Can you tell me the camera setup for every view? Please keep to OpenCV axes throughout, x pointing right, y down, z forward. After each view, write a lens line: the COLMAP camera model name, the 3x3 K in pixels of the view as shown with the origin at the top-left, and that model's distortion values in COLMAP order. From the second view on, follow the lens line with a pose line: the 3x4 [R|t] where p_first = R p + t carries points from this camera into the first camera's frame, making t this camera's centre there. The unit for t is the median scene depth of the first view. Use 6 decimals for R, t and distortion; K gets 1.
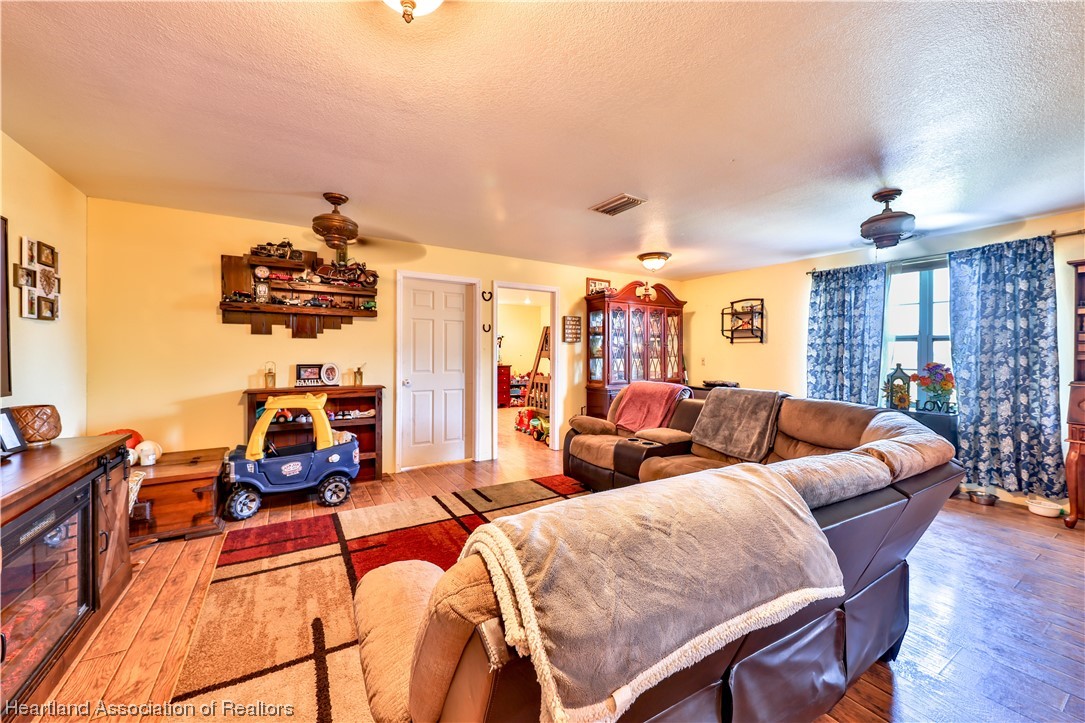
lens RADIAL K [[403.9, 0, 542.5], [0, 403.9, 361.5], [0, 0, 1]] dist [0.000038, 0.000026]
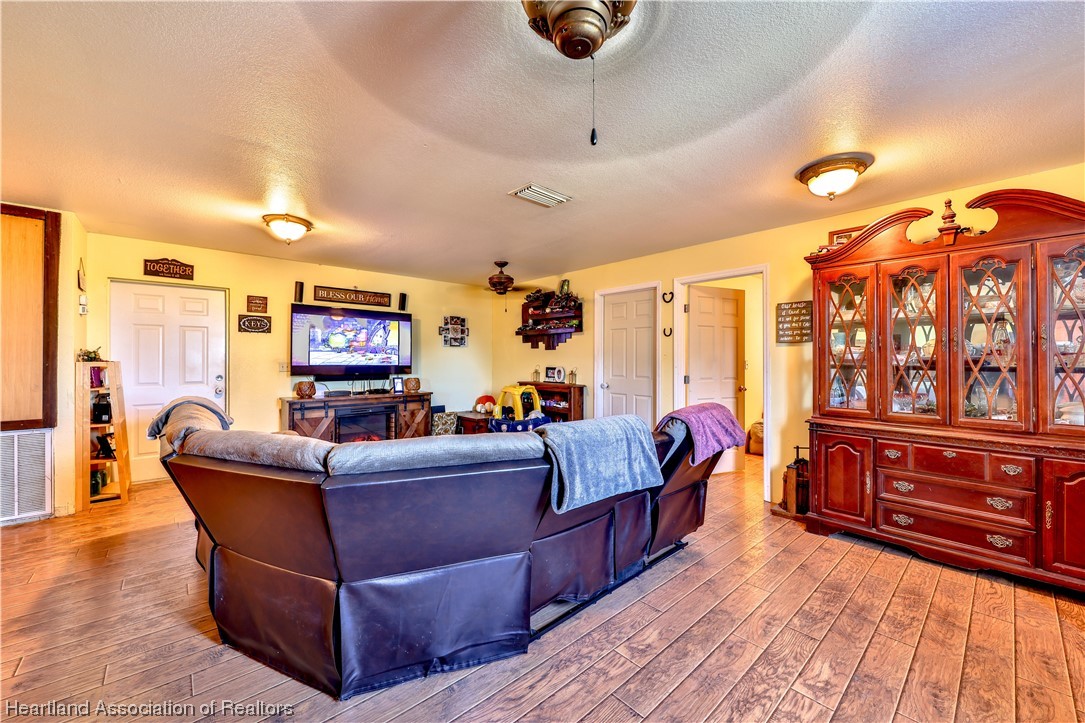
lens RADIAL K [[403.9, 0, 542.5], [0, 403.9, 361.5], [0, 0, 1]] dist [0.000038, 0.000026]
pose [[0.158434, -0.001633, -0.987368, 0.837601], [-0.031857, 0.999470, -0.006765, -0.002600], [0.986856, 0.032526, 0.158298, 0.682797]]
